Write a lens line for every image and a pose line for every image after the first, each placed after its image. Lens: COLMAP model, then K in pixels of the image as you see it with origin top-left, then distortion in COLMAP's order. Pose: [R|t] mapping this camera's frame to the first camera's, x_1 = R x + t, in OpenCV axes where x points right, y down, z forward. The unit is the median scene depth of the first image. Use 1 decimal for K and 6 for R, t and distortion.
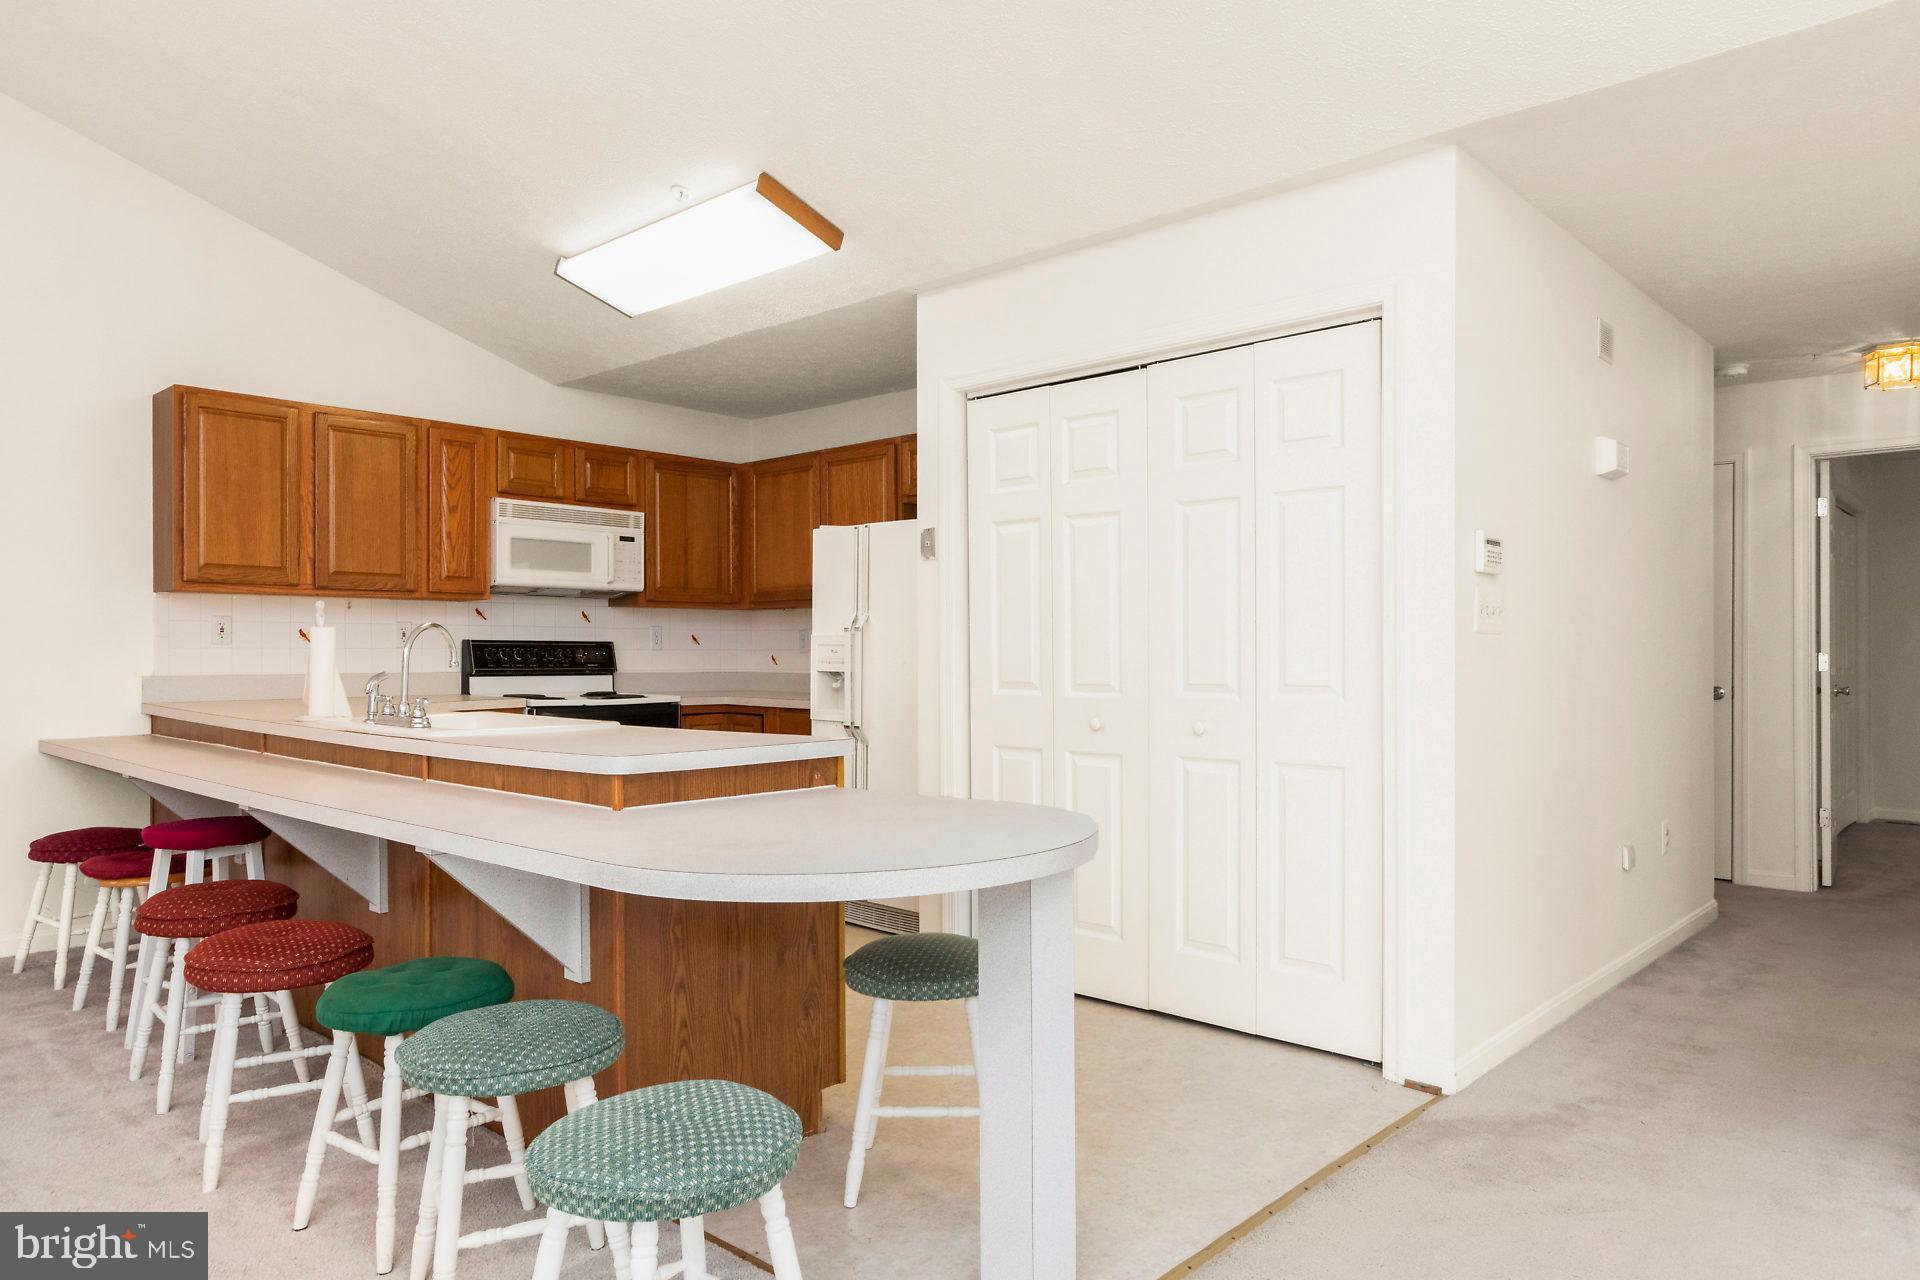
lens RADIAL K [[1234.3, 0, 982.6], [0, 1234.3, 661.1], [0, 0, 1]] dist [0.001269, 0.000414]
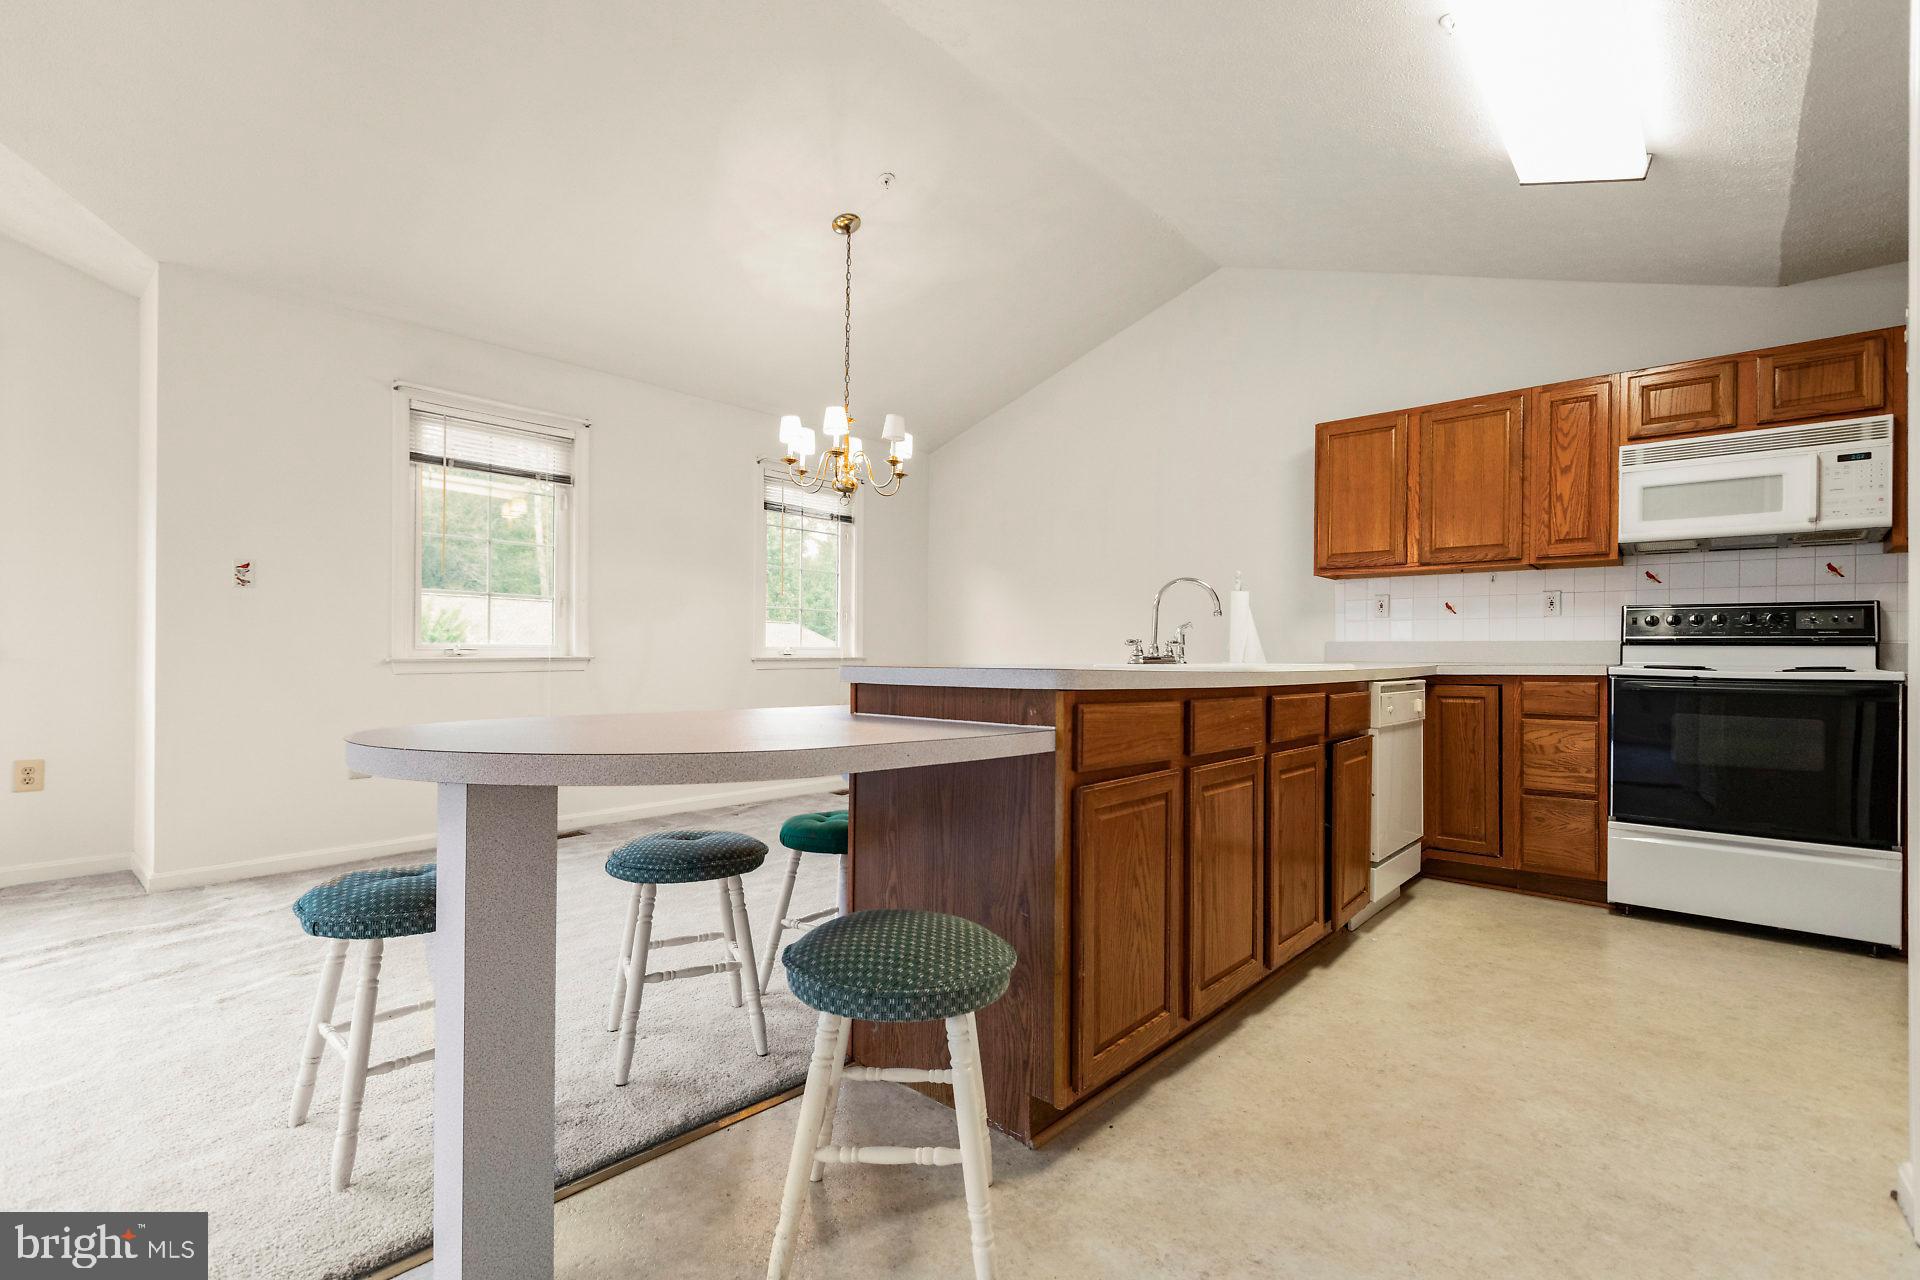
lens RADIAL K [[867.0, 0, 964.4], [0, 867.0, 661.6], [0, 0, 1]] dist [0.002563, 0.000026]
pose [[0.011220, 0.005066, -0.999924, 0.247302], [-0.016776, 0.999847, 0.004878, 0.031829], [0.999796, 0.016720, 0.011303, 0.526528]]
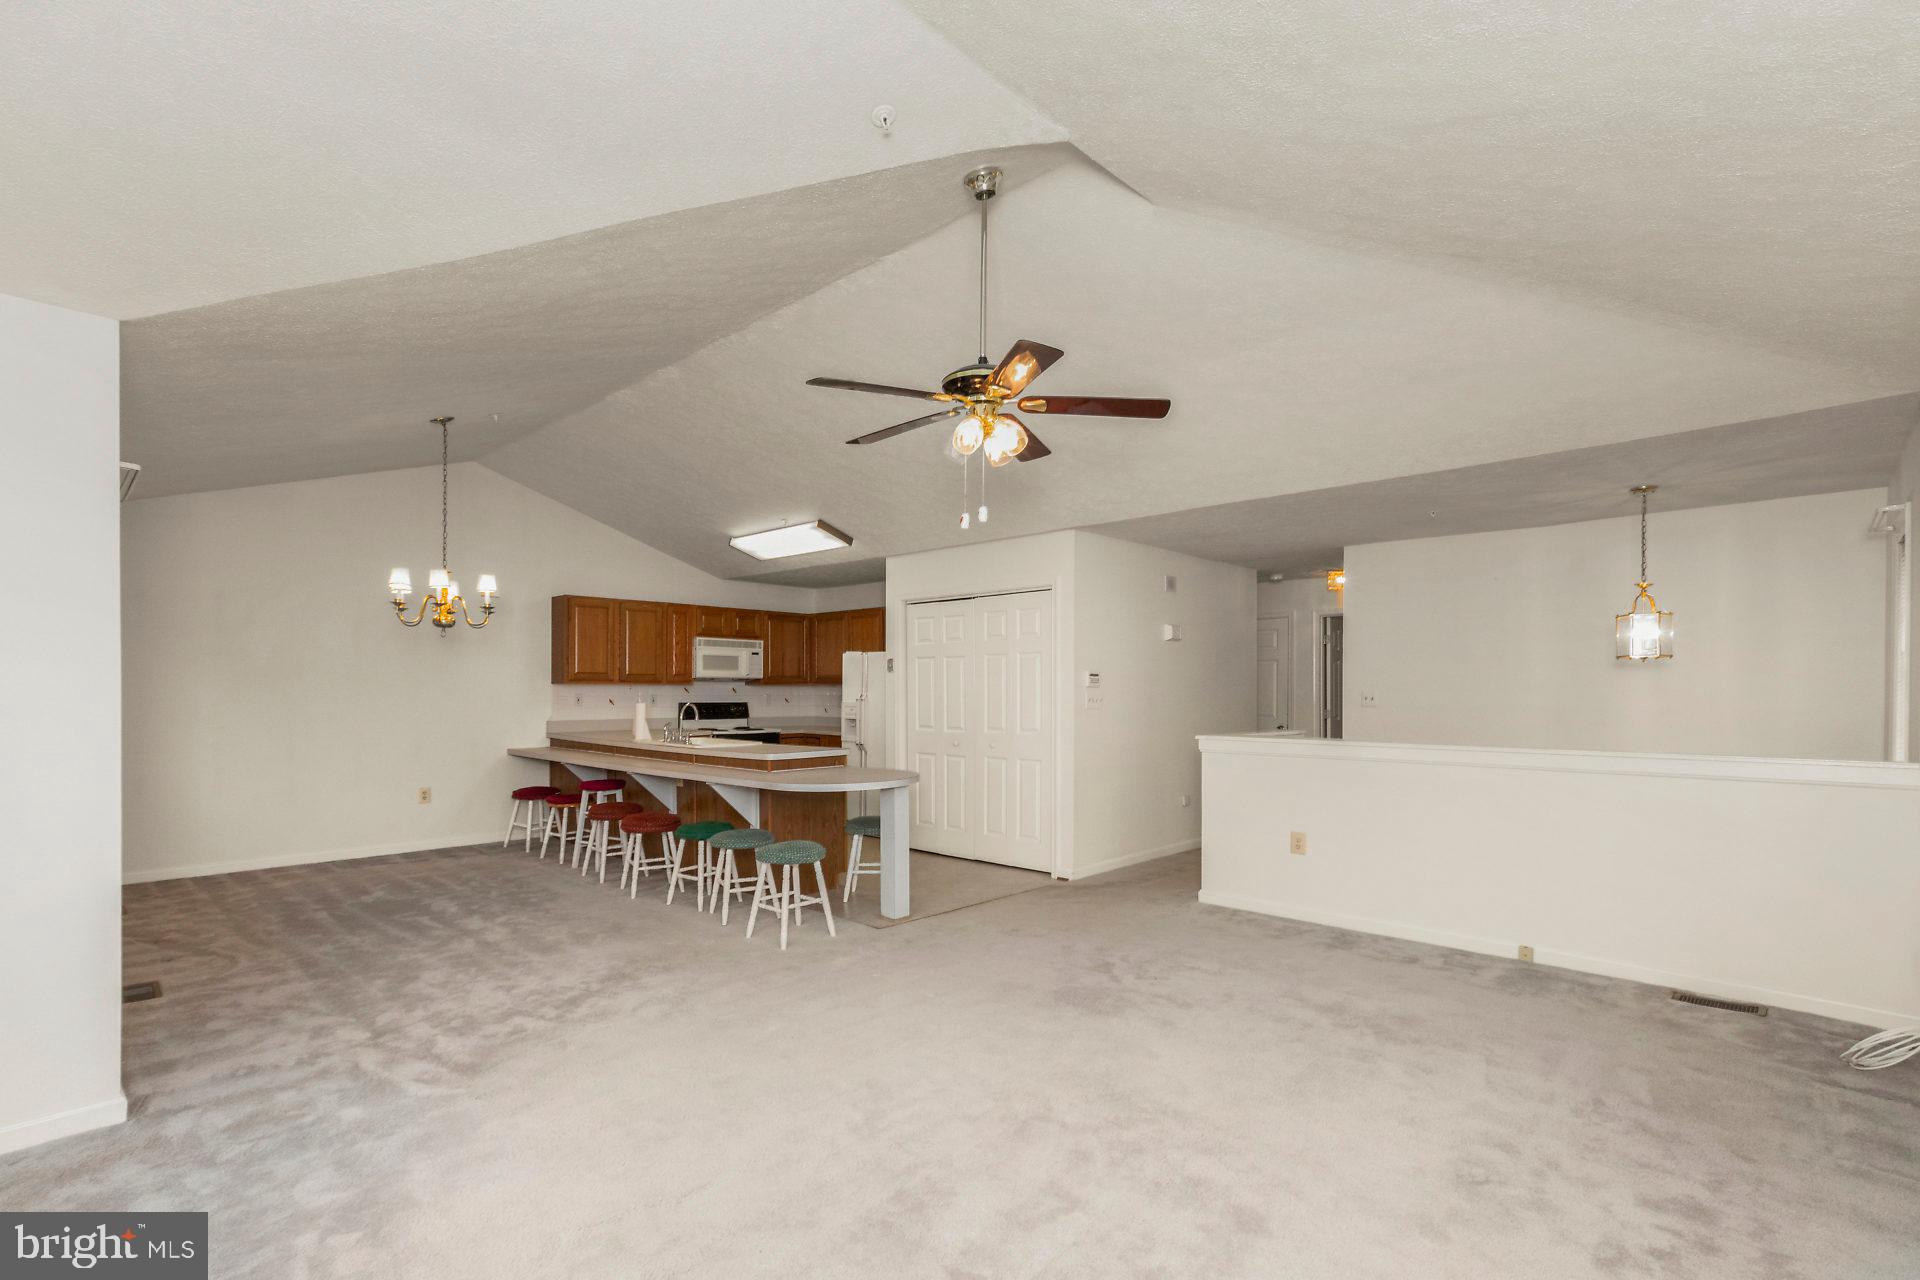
lens RADIAL K [[877.0, 0, 962.0], [0, 877.0, 689.9], [0, 0, 1]] dist [-0.000322, -0.000013]
pose [[0.999800, 0.001522, -0.019934, 0.101996], [-0.001672, 0.999971, -0.007475, -0.030331], [0.019922, 0.007507, 0.999773, -0.533006]]
